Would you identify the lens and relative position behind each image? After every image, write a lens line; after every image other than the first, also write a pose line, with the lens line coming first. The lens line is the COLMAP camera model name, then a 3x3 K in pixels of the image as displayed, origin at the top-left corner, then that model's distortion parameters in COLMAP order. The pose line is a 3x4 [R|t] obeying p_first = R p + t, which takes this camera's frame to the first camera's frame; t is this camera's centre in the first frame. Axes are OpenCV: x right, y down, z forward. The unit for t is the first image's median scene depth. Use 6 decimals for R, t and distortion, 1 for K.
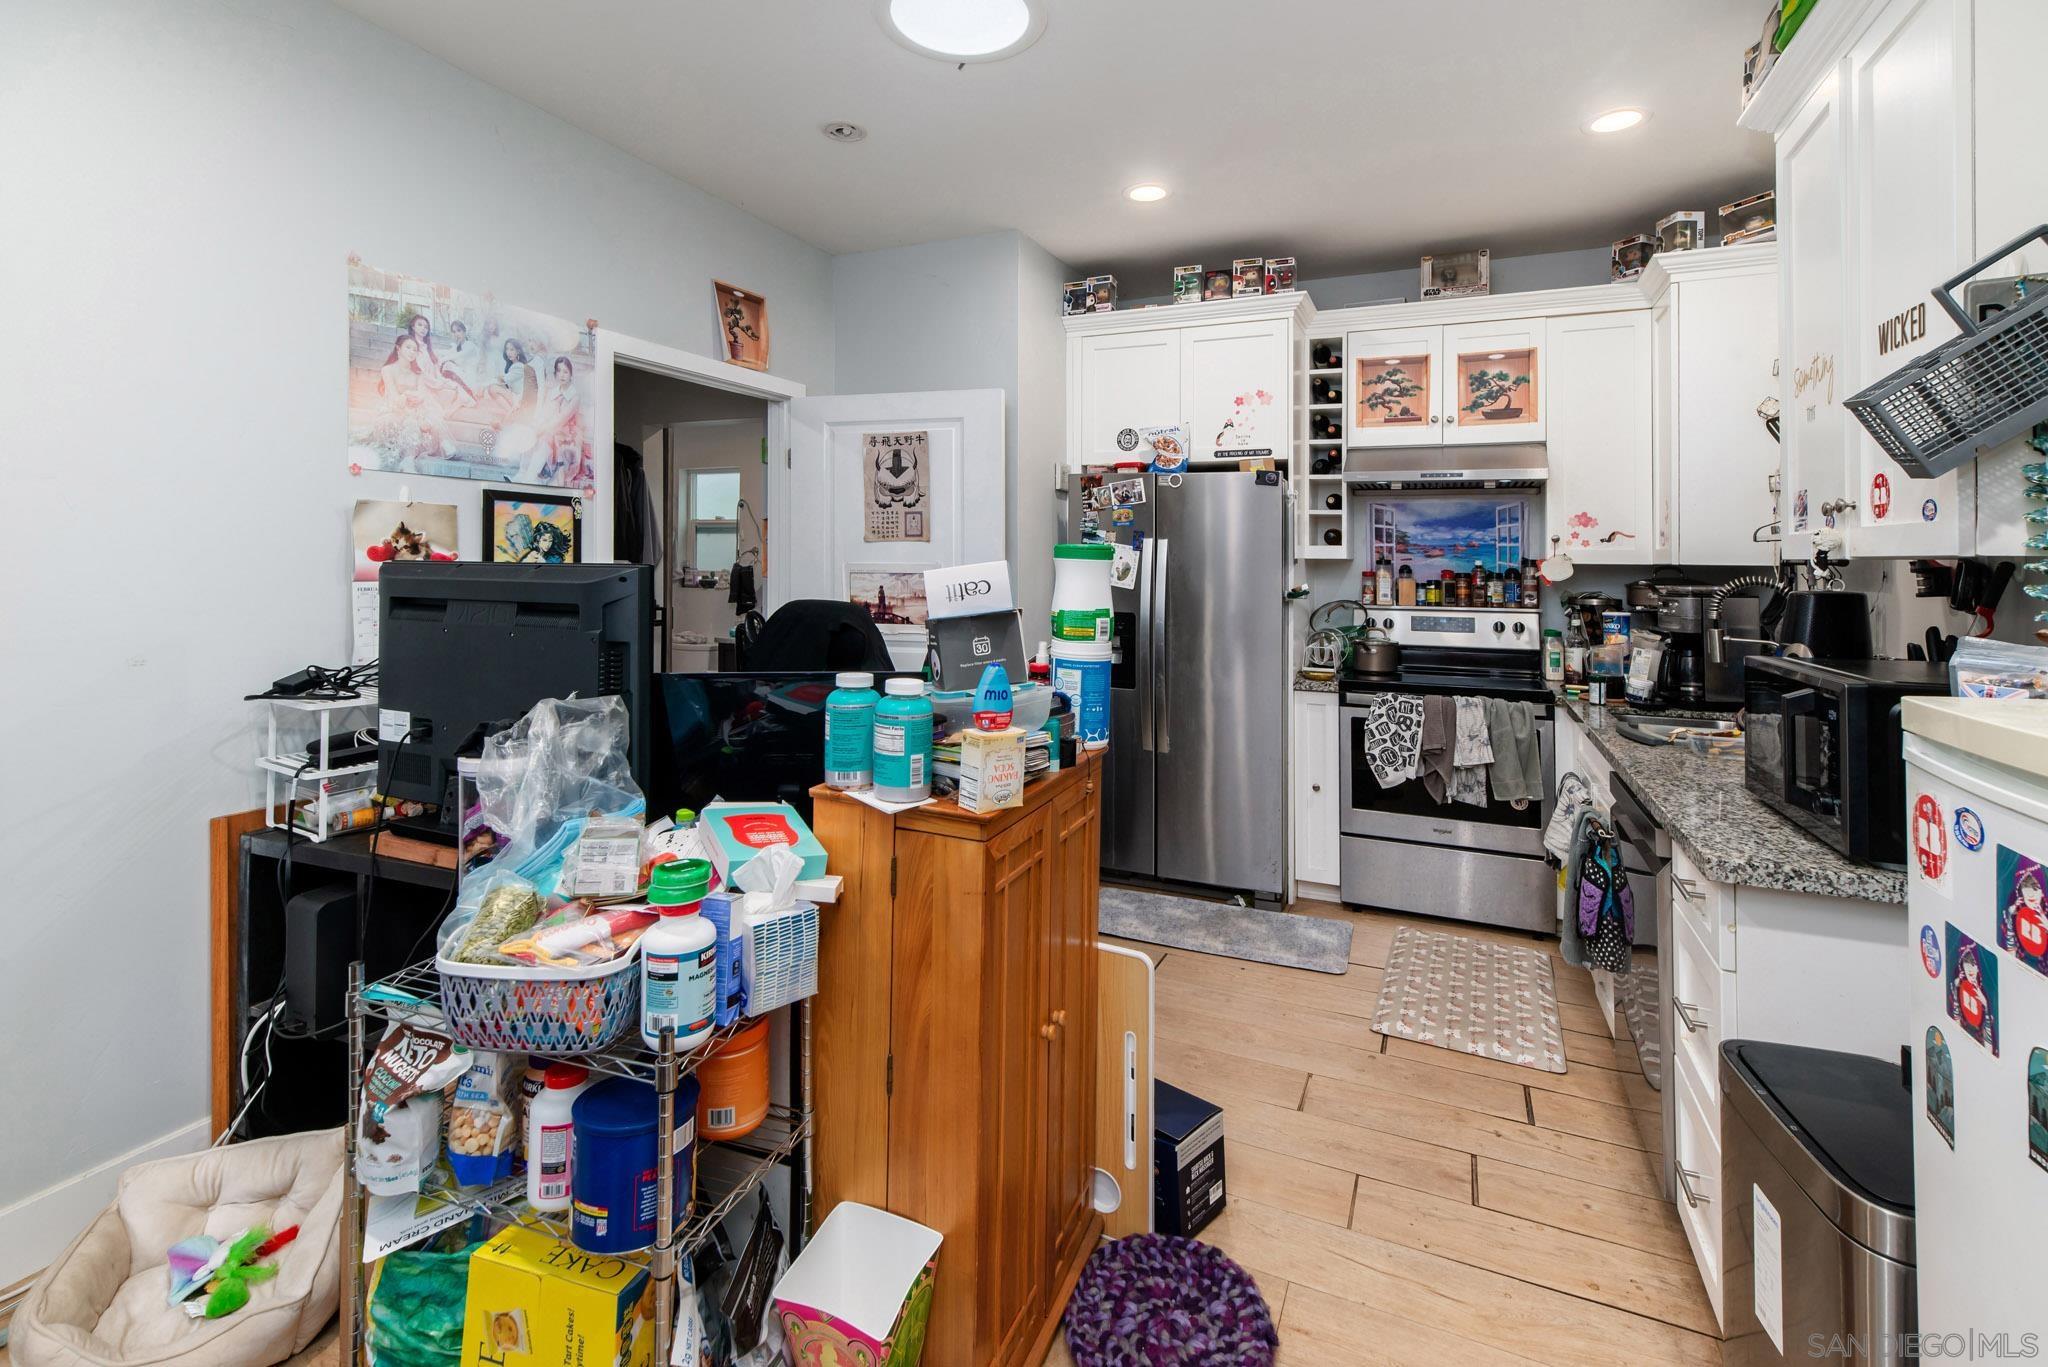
lens RADIAL K [[960.7, 0, 1017.6], [0, 960.7, 499.1], [0, 0, 1]] dist [0.012018, -0.000286]
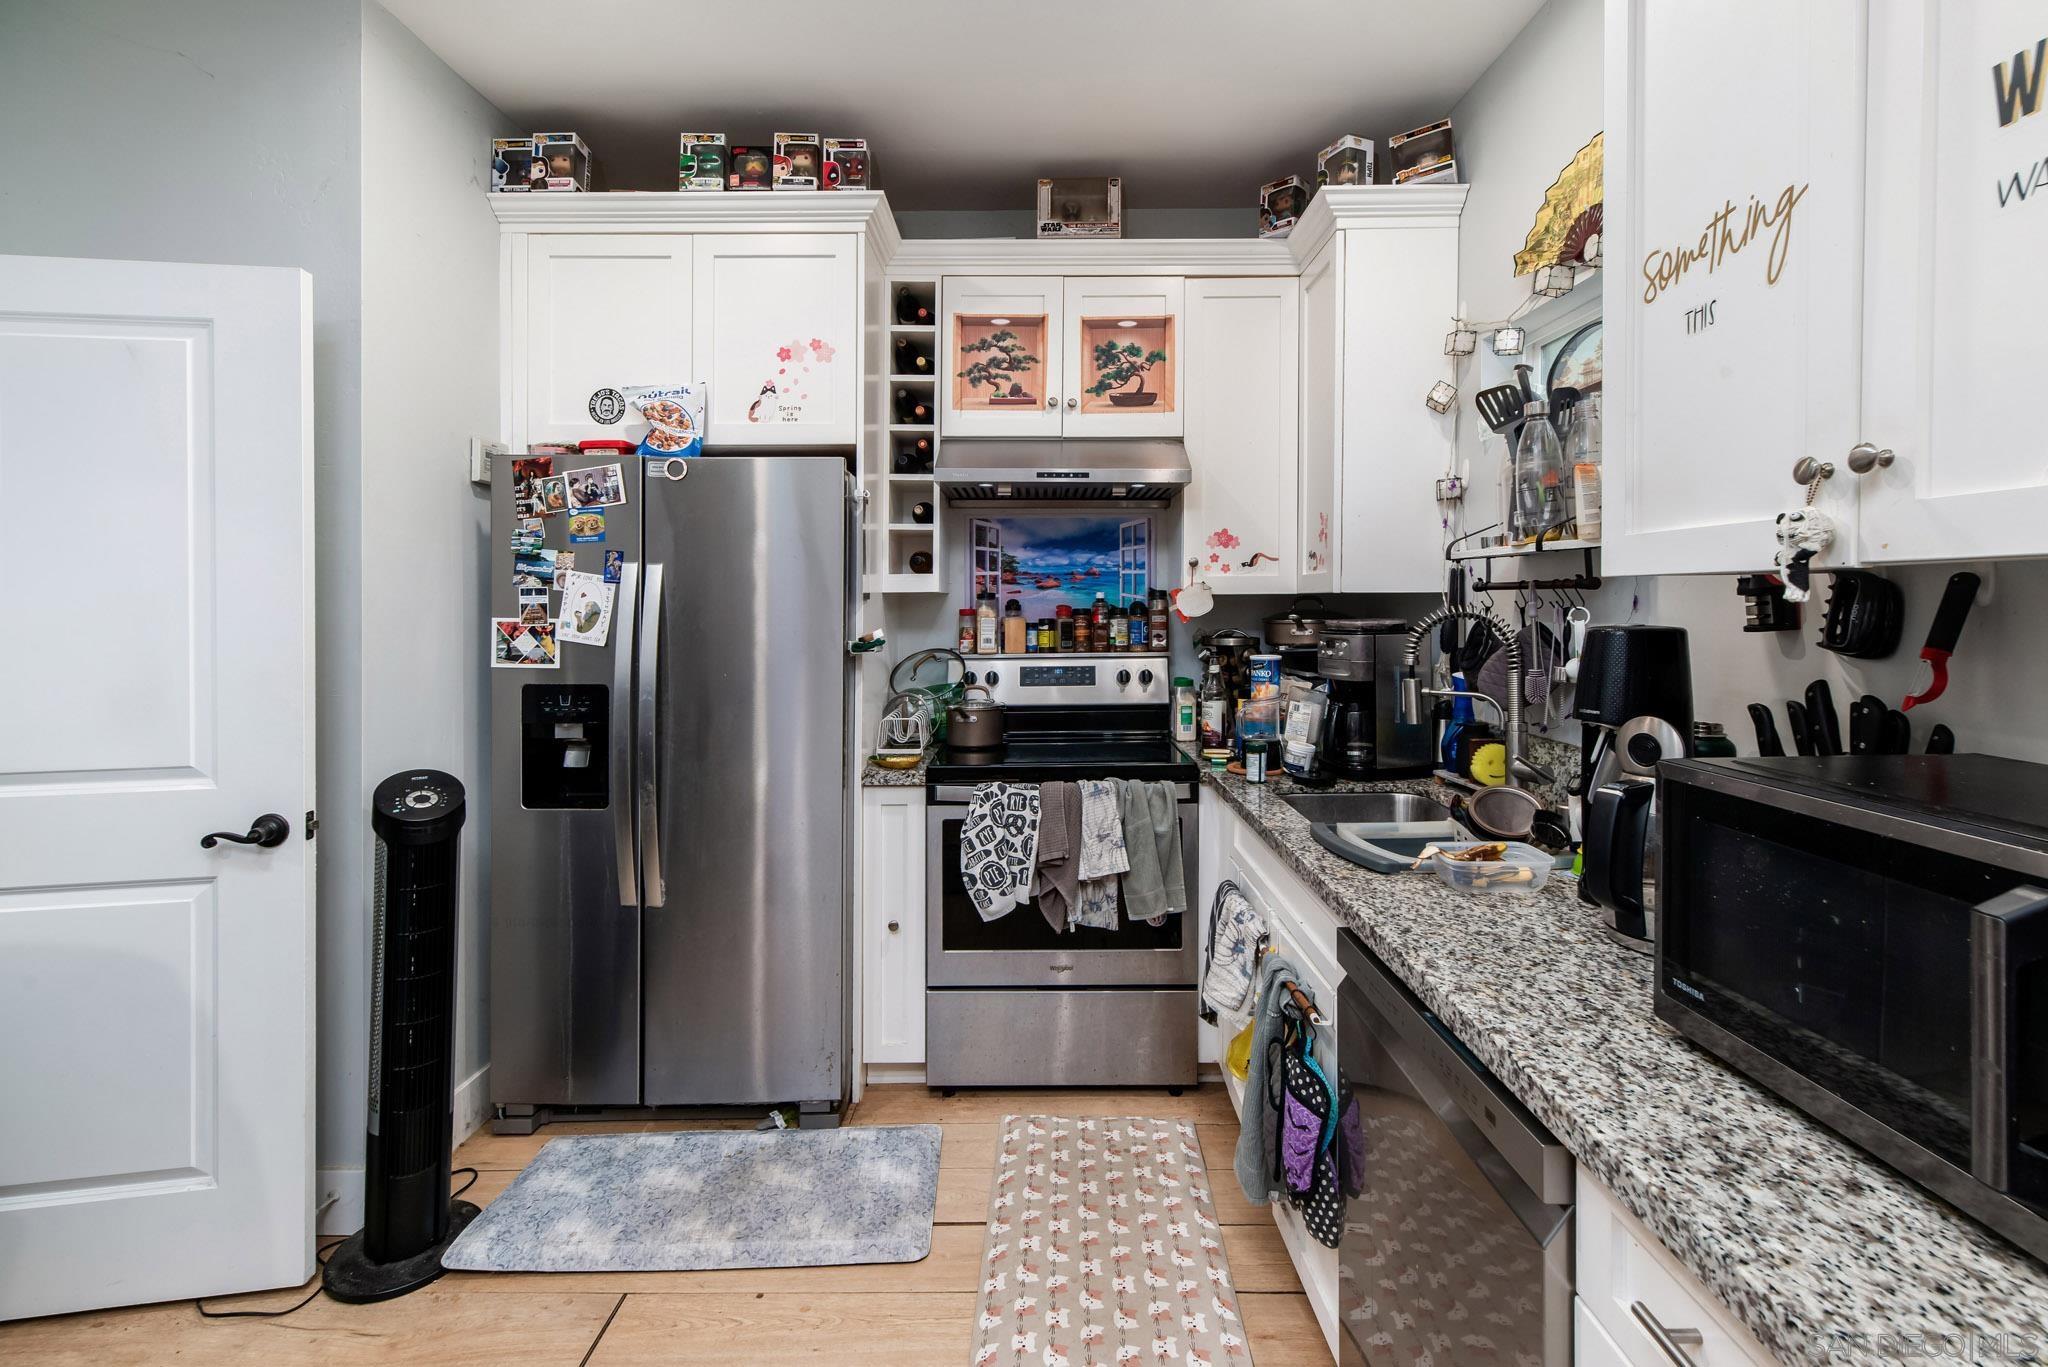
lens RADIAL K [[935.8, 0, 1028.0], [0, 935.8, 590.3], [0, 0, 1]] dist [0.007969, -0.000386]
pose [[0.914618, -0.010902, 0.404172, 0.125875], [-0.010231, 0.998692, 0.050090, 0.026175], [-0.404190, -0.049948, 0.913310, 0.350682]]
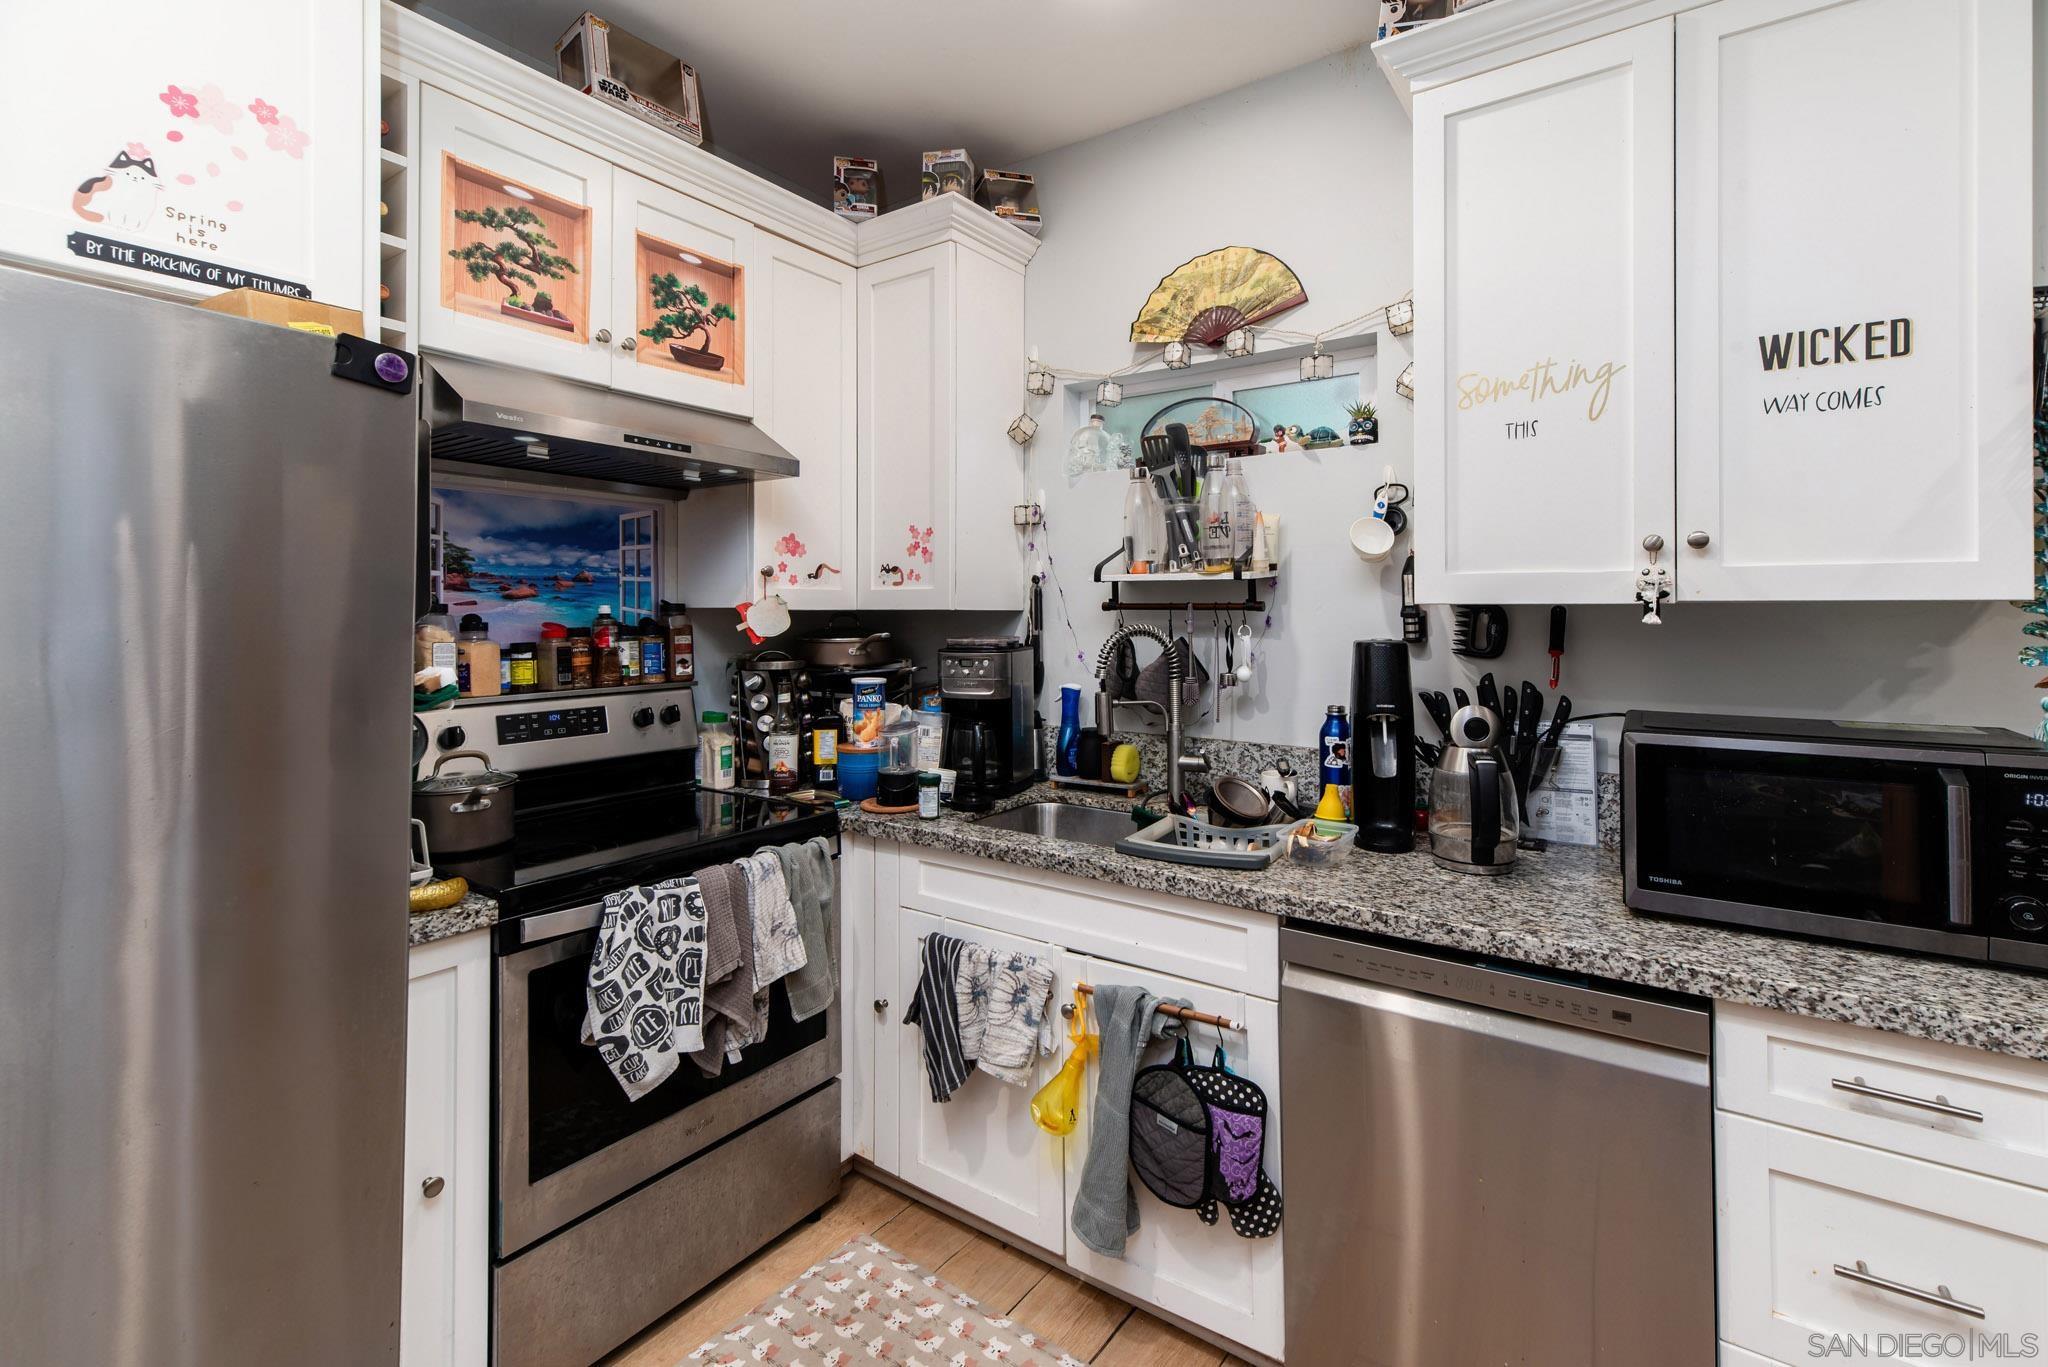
lens RADIAL K [[935.8, 0, 1062.6], [0, 935.8, 598.6], [0, 0, 1]] dist [0.007969, -0.000386]
pose [[0.177833, 0.007320, 0.984033, -0.023715], [-0.063709, 0.997960, 0.004090, 0.042605], [-0.981996, -0.063419, 0.177936, 0.669285]]
